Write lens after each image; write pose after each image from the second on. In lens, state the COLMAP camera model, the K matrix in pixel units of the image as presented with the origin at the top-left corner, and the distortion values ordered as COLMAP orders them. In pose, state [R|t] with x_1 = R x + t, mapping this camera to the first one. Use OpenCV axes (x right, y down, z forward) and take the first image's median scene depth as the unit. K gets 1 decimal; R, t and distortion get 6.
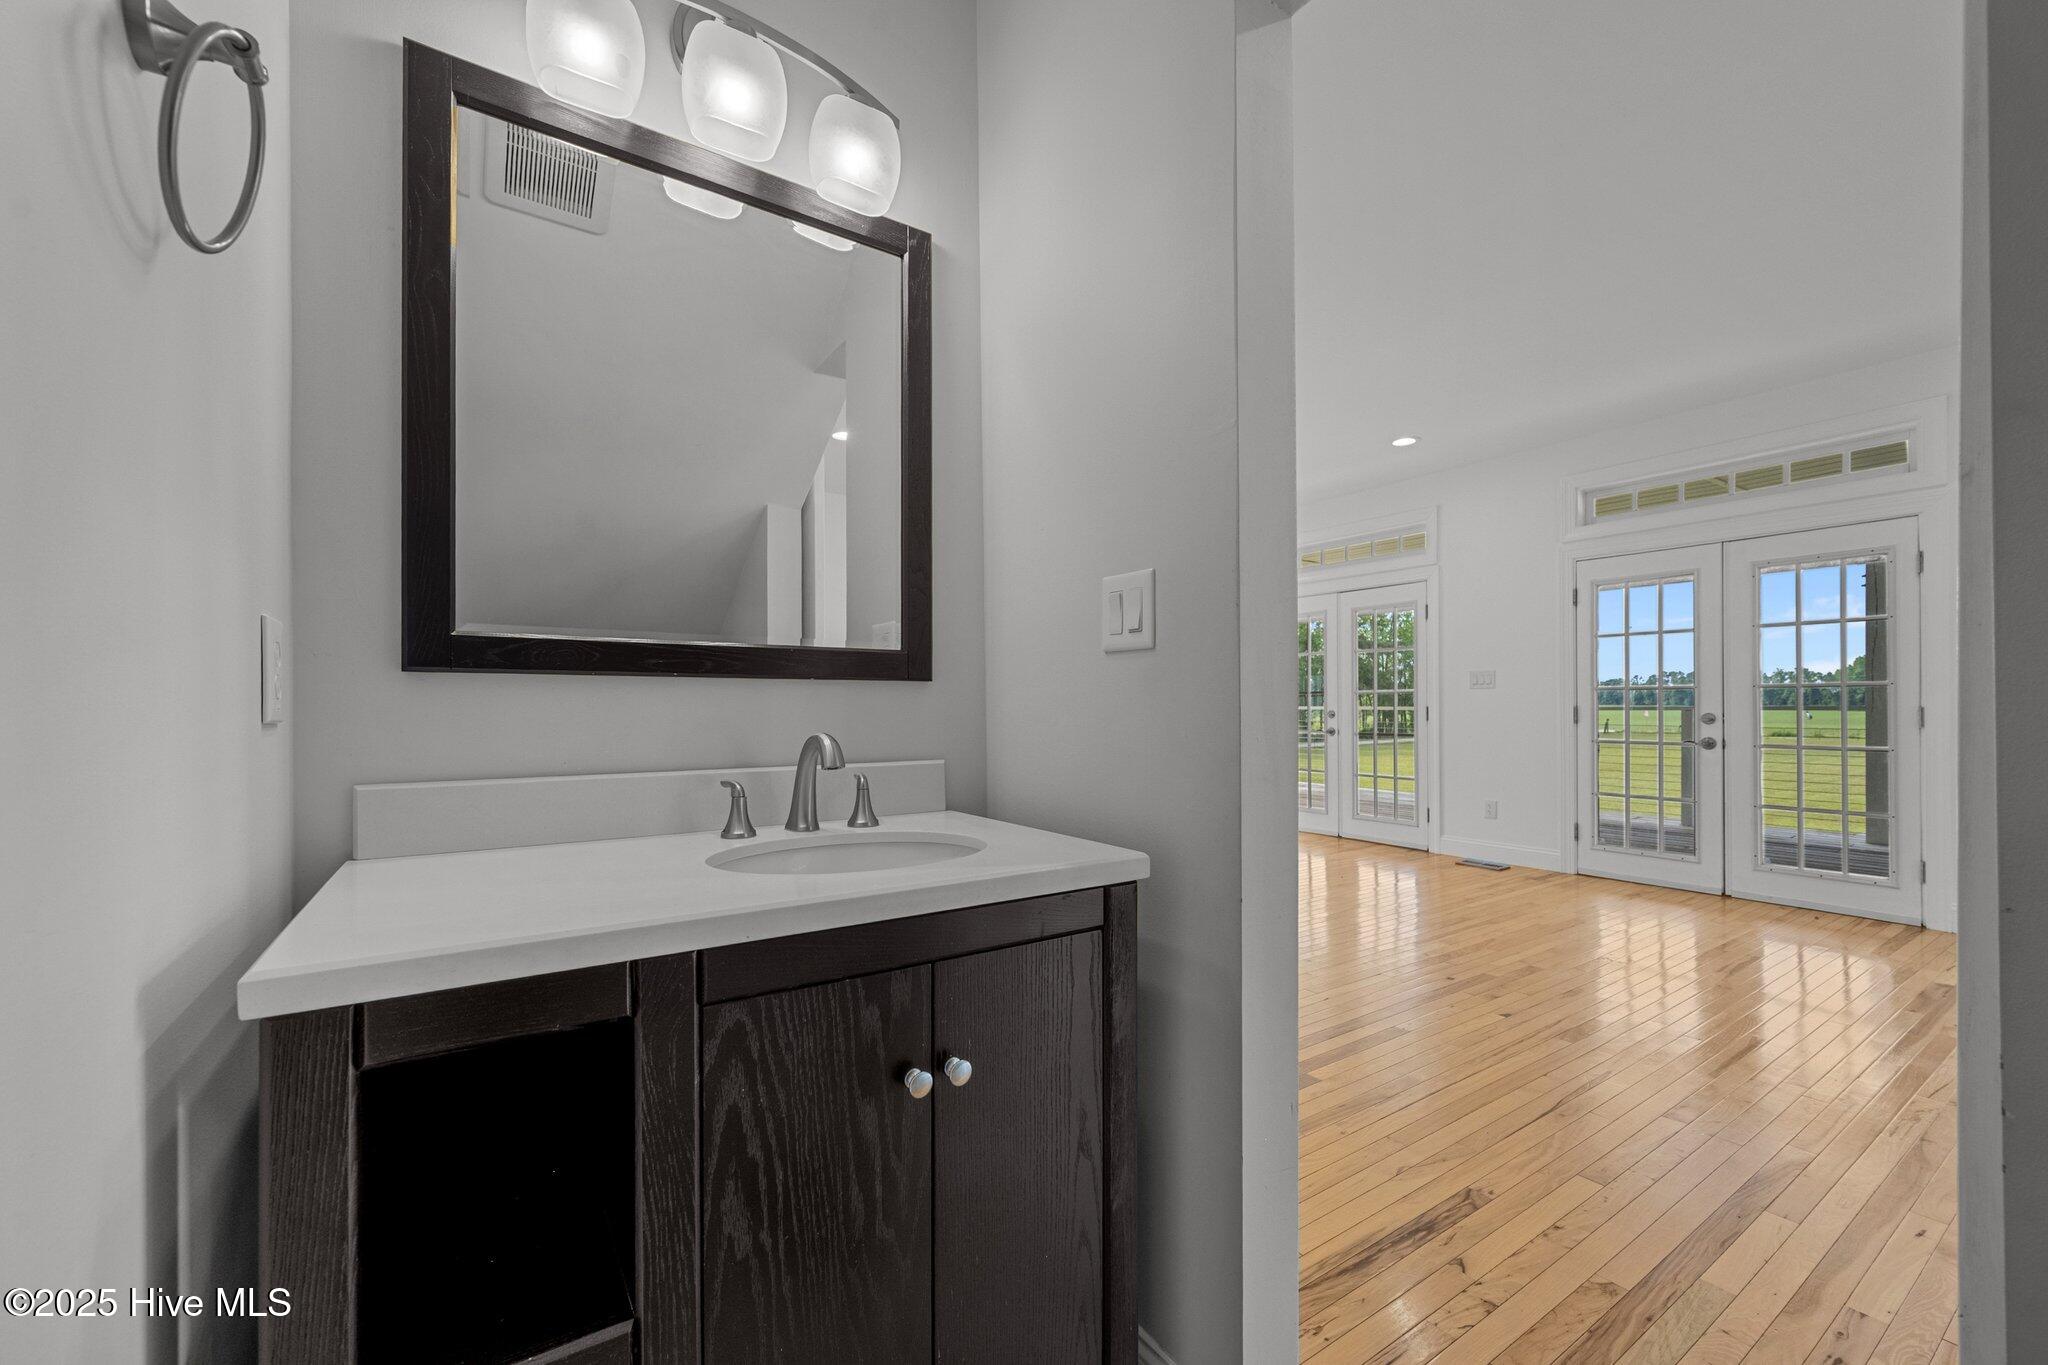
lens RADIAL K [[813.3, 0, 1036.5], [0, 813.3, 693.4], [0, 0, 1]] dist [0.000495, 0.000027]
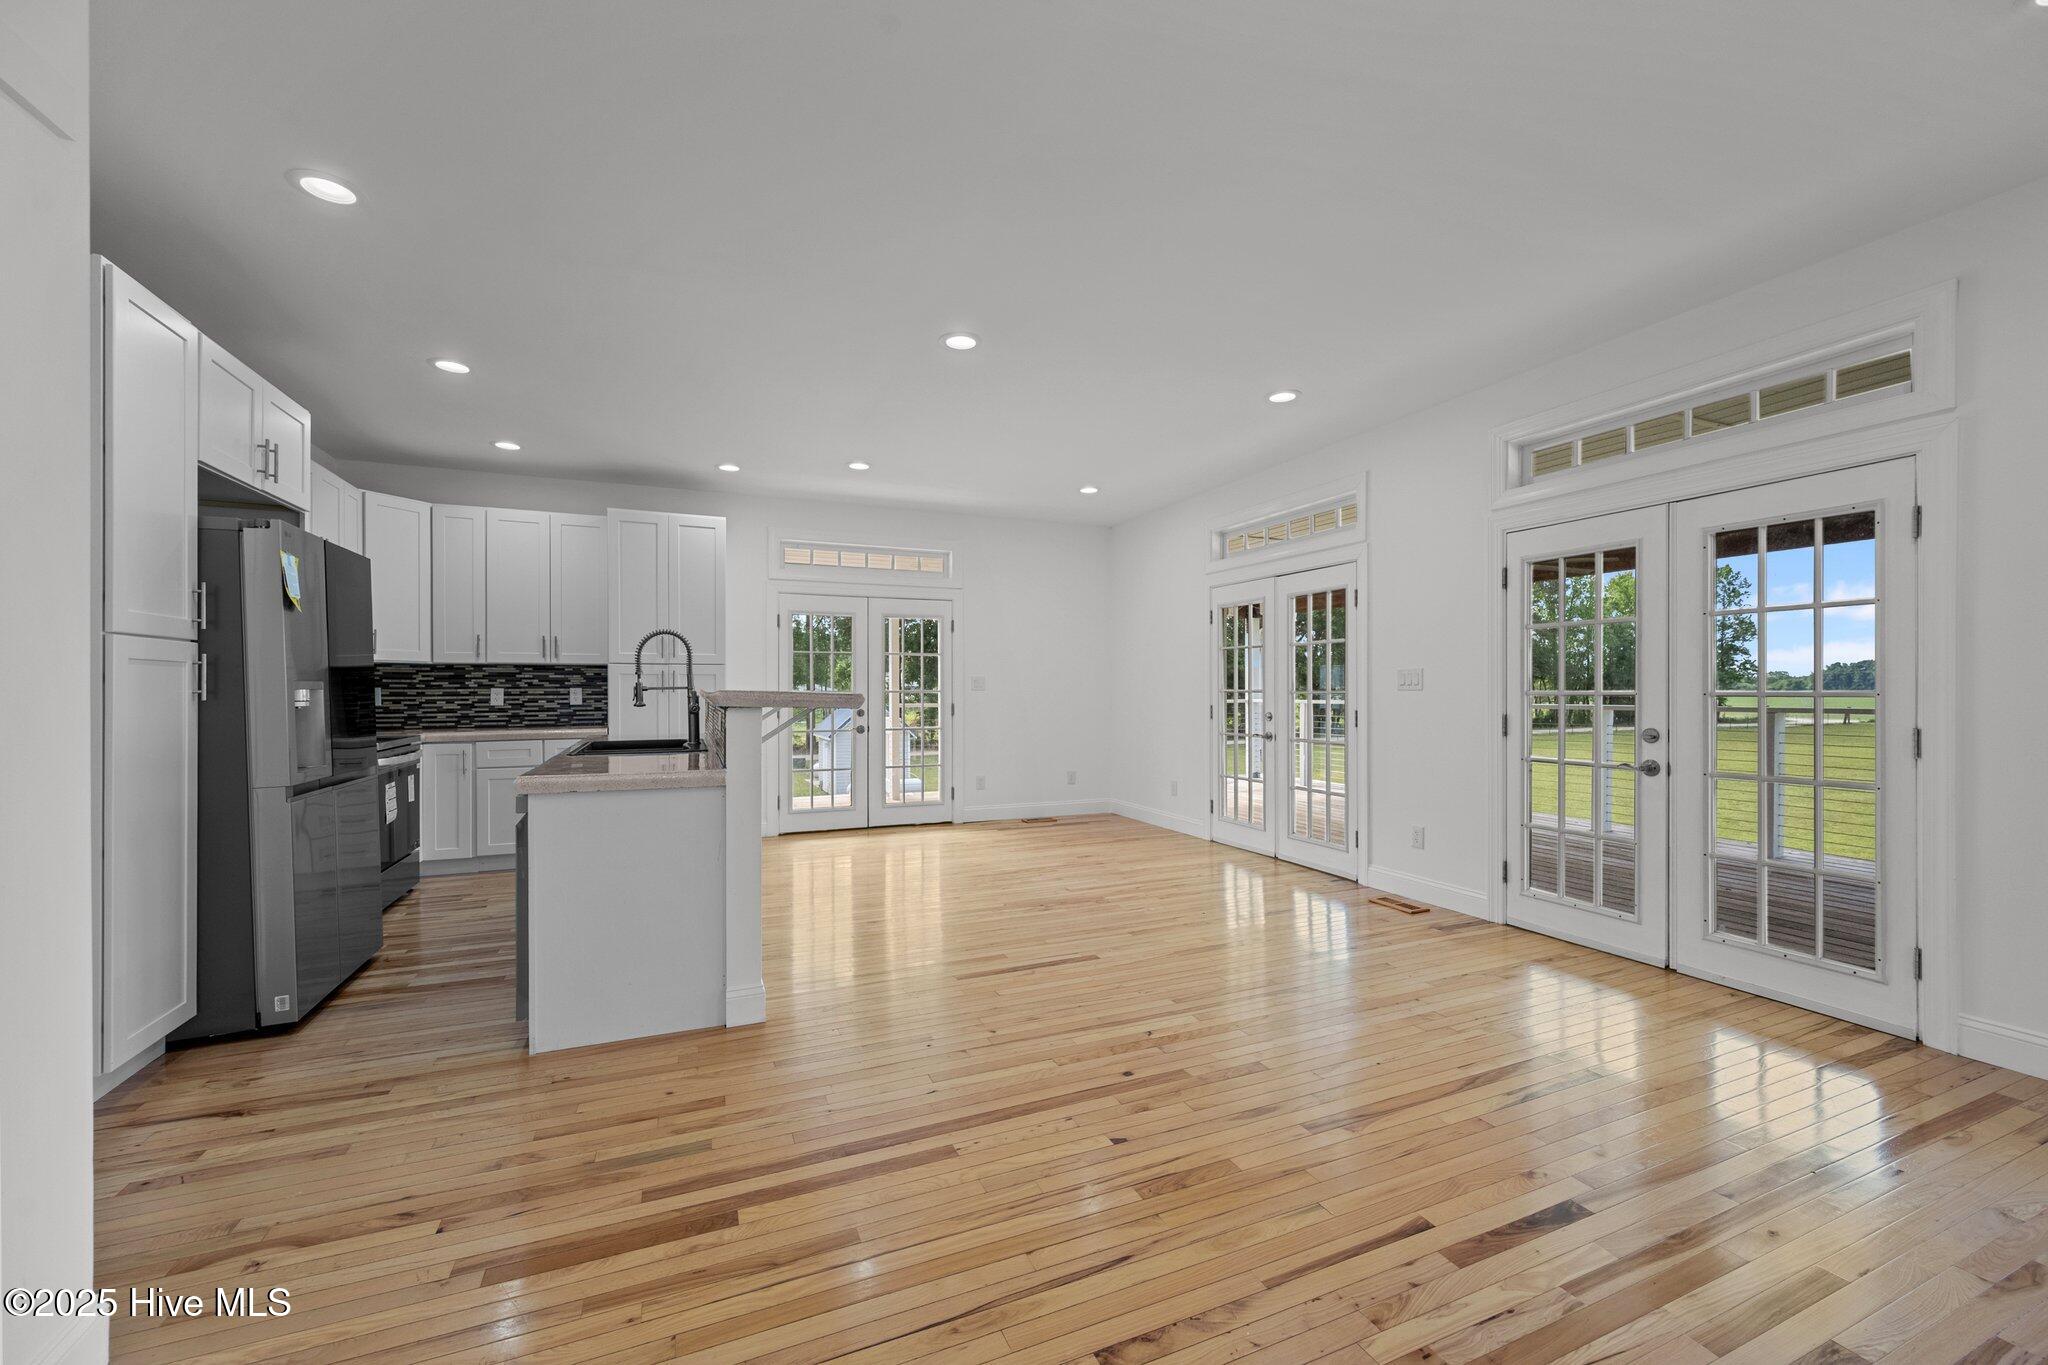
lens RADIAL K [[813.3, 0, 1024.7], [0, 813.3, 685.8], [0, 0, 1]] dist [0.000495, 0.000027]
pose [[0.982855, -0.002356, -0.184363, 0.369757], [0.004574, 0.999922, 0.011606, -0.025591], [0.184322, -0.012250, 0.982790, 0.136628]]
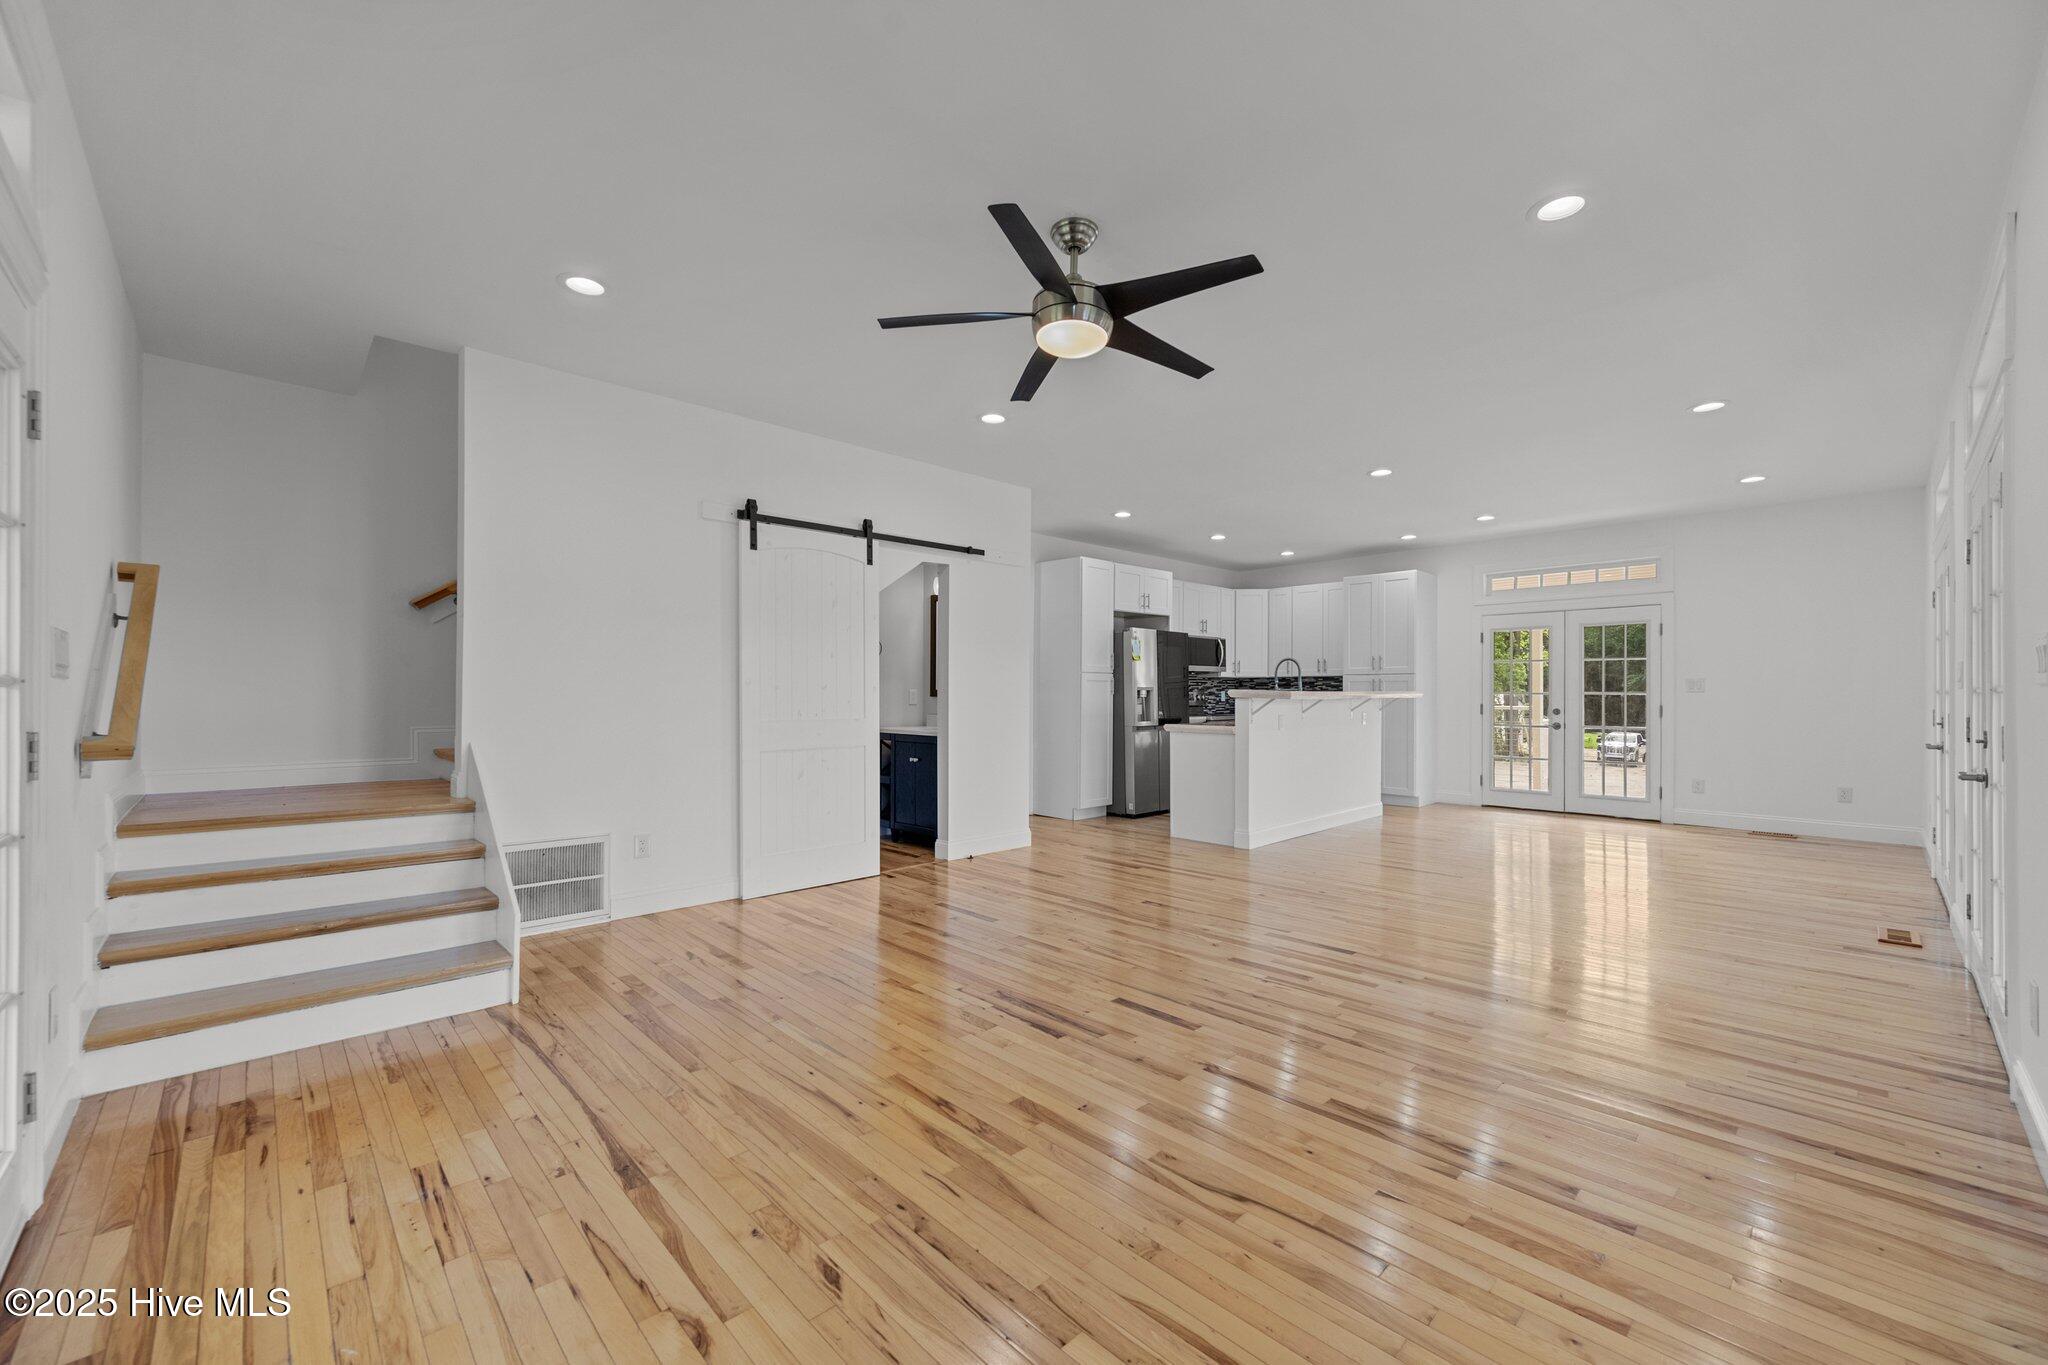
lens RADIAL K [[813.3, 0, 1028.3], [0, 813.3, 694.9], [0, 0, 1]] dist [0.000495, 0.000027]
pose [[0.171560, -0.003218, -0.985168, 1.757407], [0.013700, 0.999906, -0.000880, -0.001520], [0.985078, -0.013346, 0.171588, 0.151836]]
